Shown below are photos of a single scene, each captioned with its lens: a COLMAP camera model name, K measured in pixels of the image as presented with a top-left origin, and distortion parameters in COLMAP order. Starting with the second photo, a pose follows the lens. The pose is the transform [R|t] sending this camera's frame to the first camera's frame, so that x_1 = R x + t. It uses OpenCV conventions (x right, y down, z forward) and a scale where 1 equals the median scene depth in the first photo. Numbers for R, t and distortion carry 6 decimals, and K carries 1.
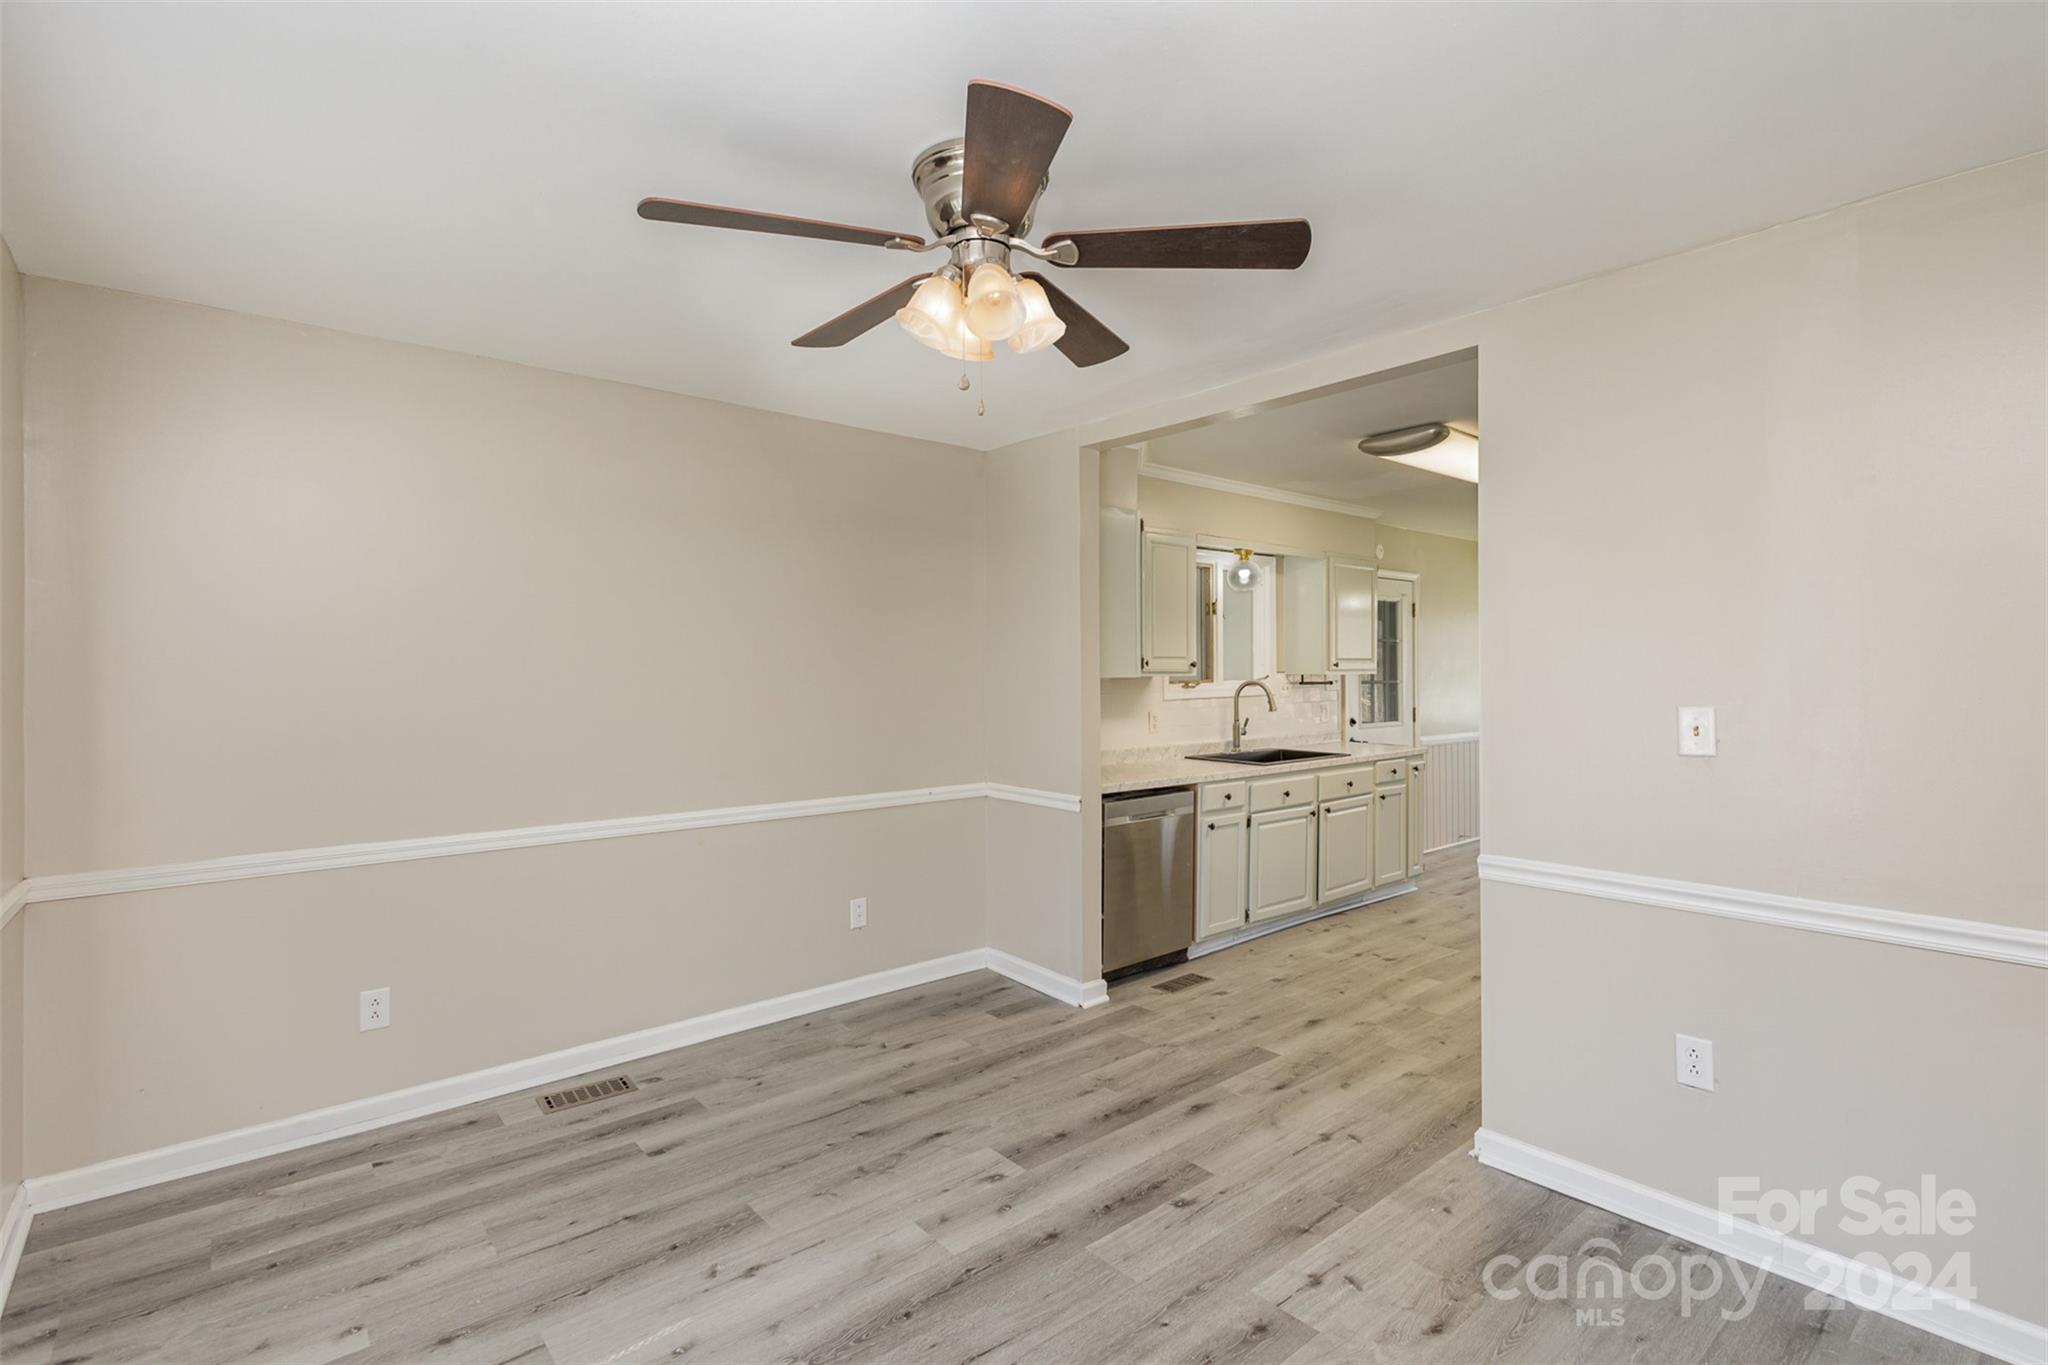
lens RADIAL K [[950.5, 0, 1033.1], [0, 950.5, 668.0], [0, 0, 1]] dist [0.008920, -0.000969]
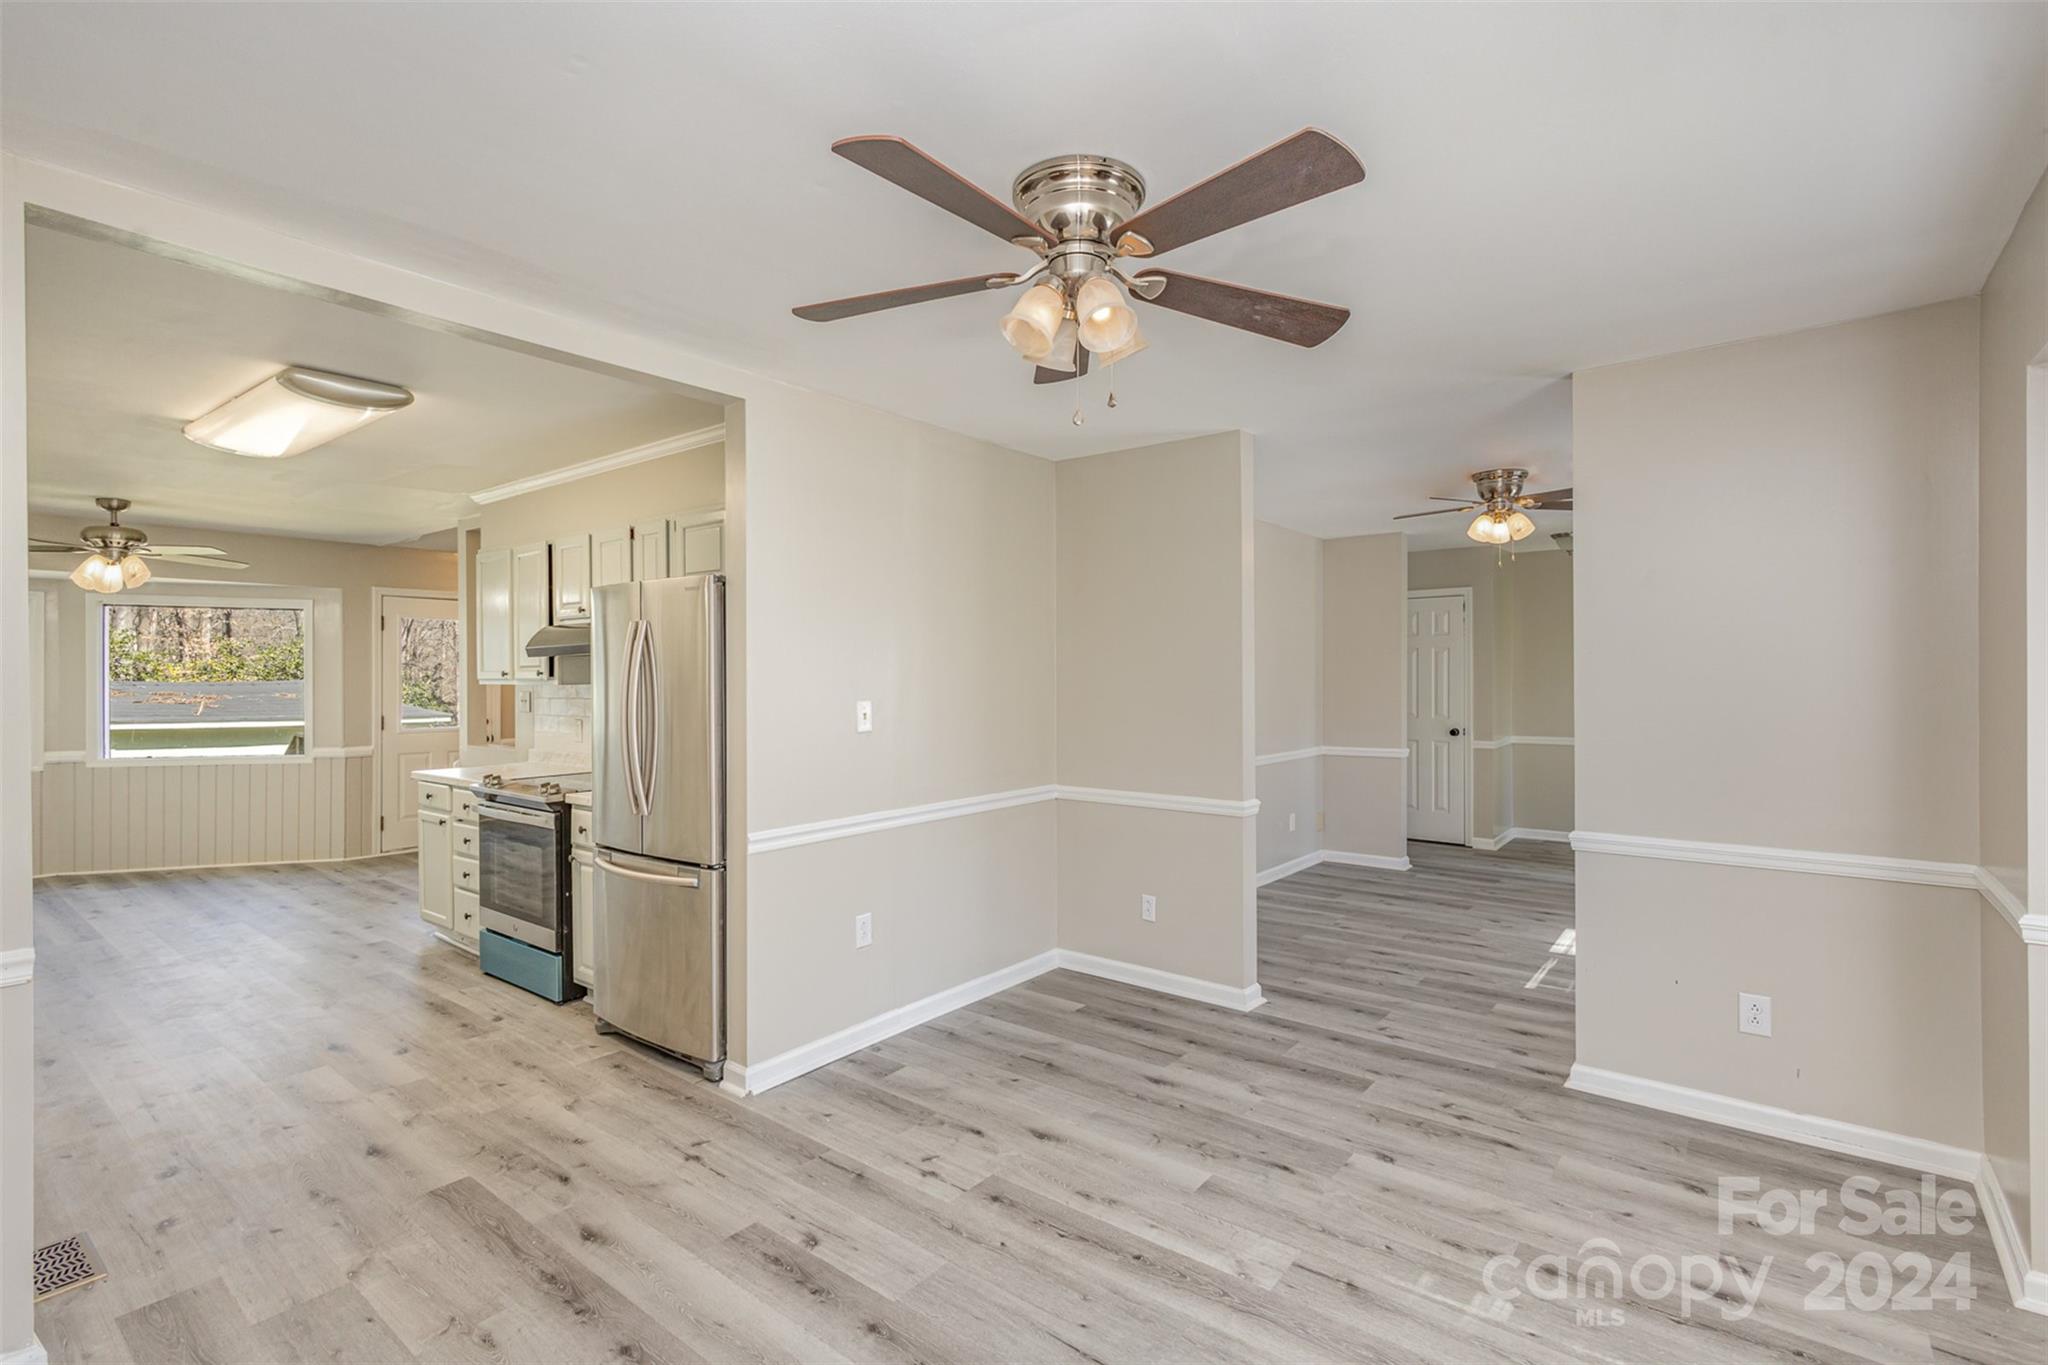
lens RADIAL K [[950.5, 0, 1033.1], [0, 950.5, 668.0], [0, 0, 1]] dist [0.008920, -0.000969]
pose [[-0.199423, 0.009936, 0.979863, -0.509034], [0.000832, 0.999950, -0.009971, 0.002135], [-0.979913, -0.001173, -0.199421, 0.605386]]
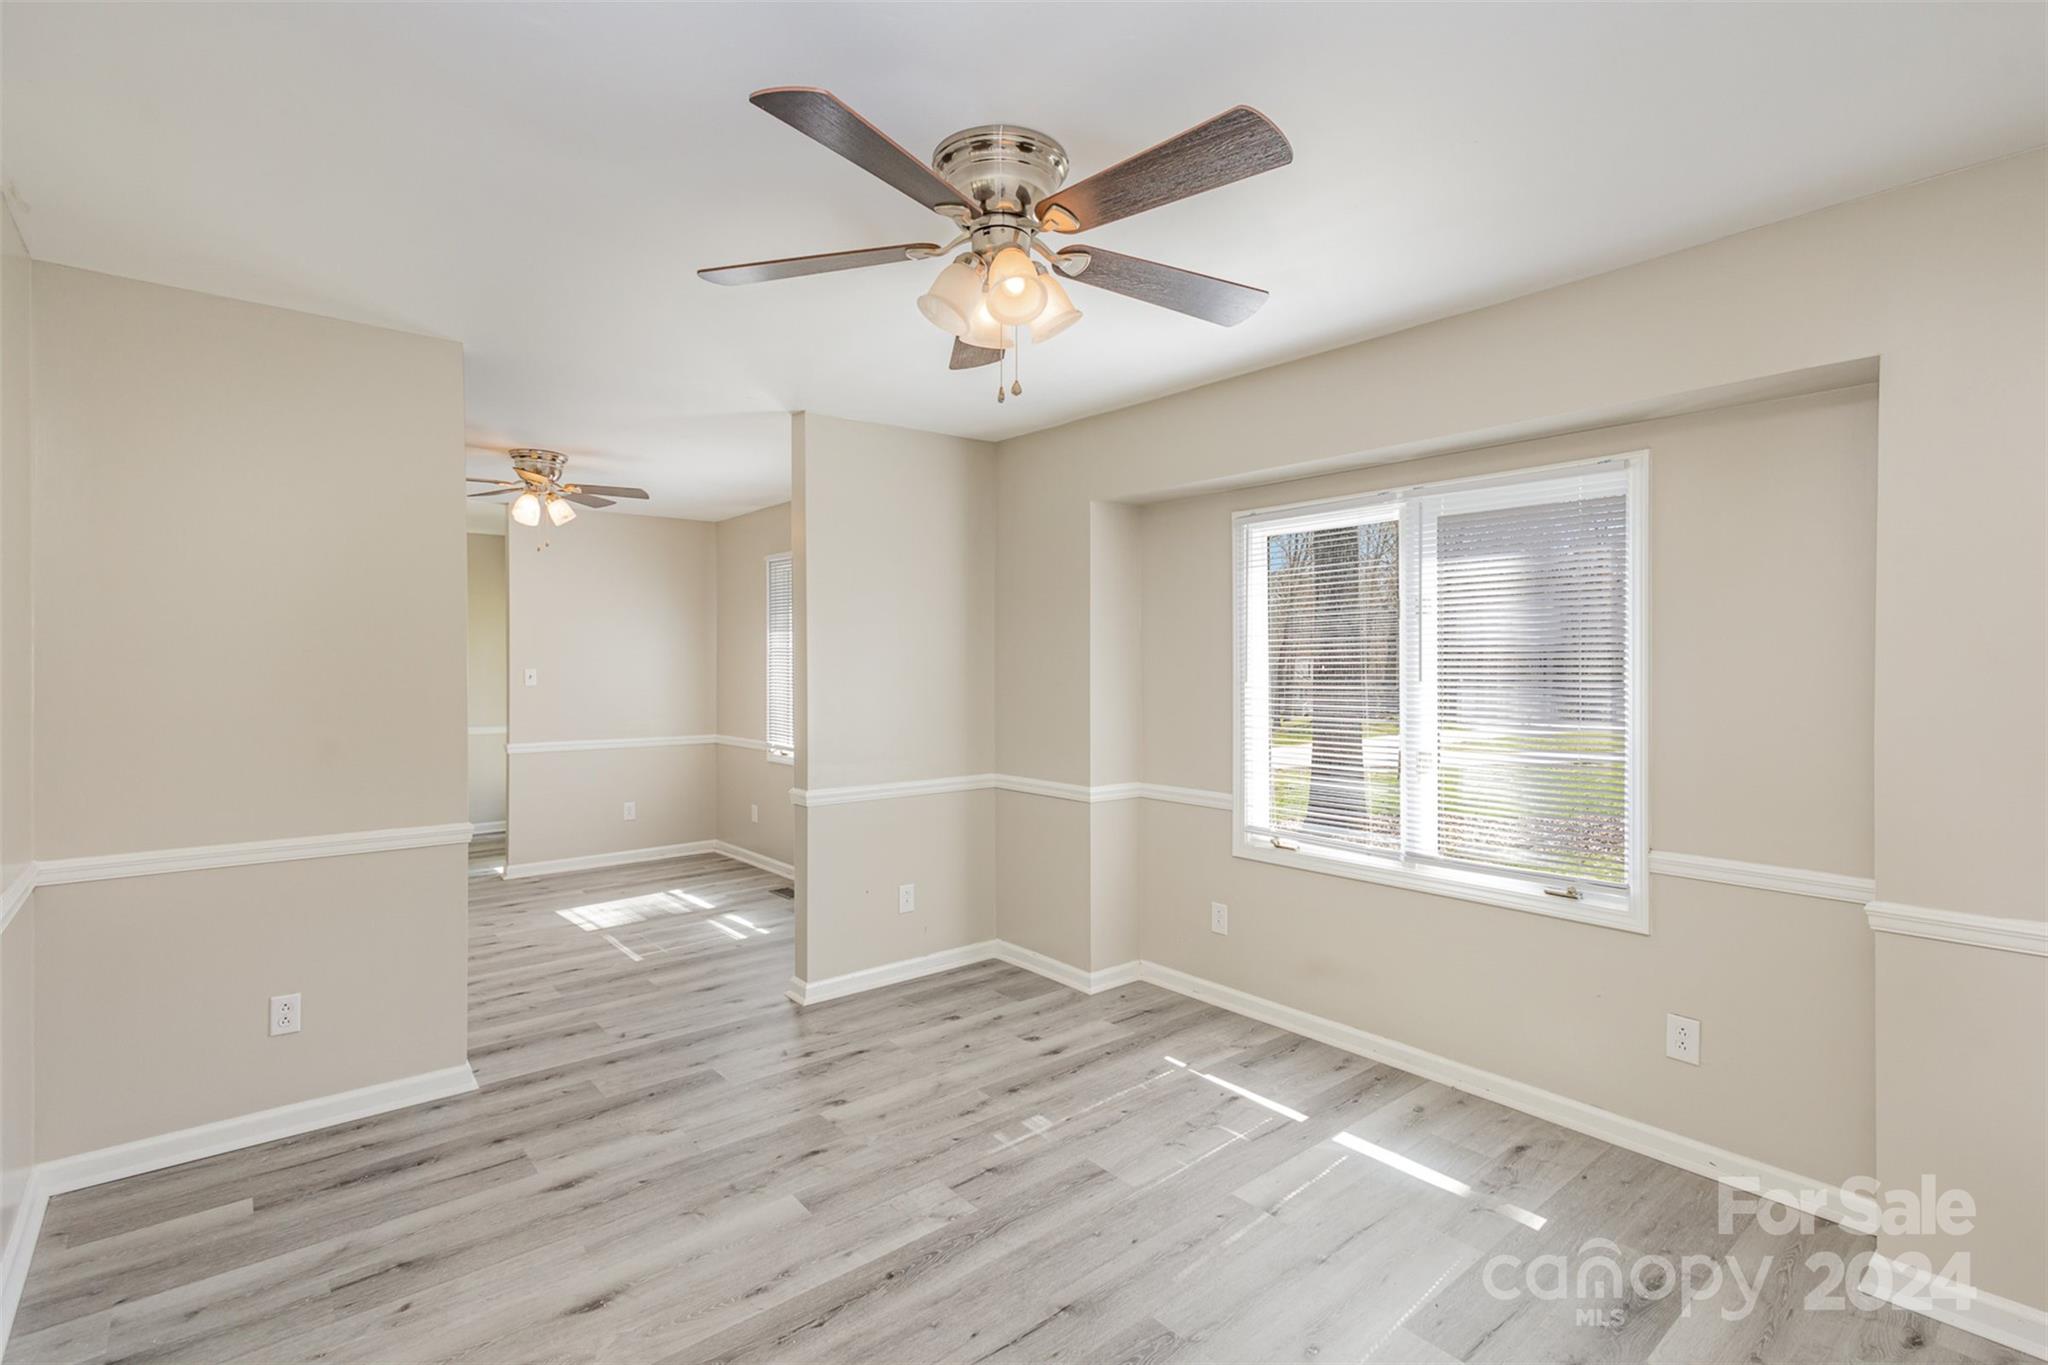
lens RADIAL K [[950.5, 0, 1033.1], [0, 950.5, 668.0], [0, 0, 1]] dist [0.008920, -0.000969]
pose [[-0.999999, 0.001266, -0.000423, -0.040258], [0.001266, 0.999999, -0.000383, 0.006278], [0.000422, -0.000383, -1.000000, 0.967663]]
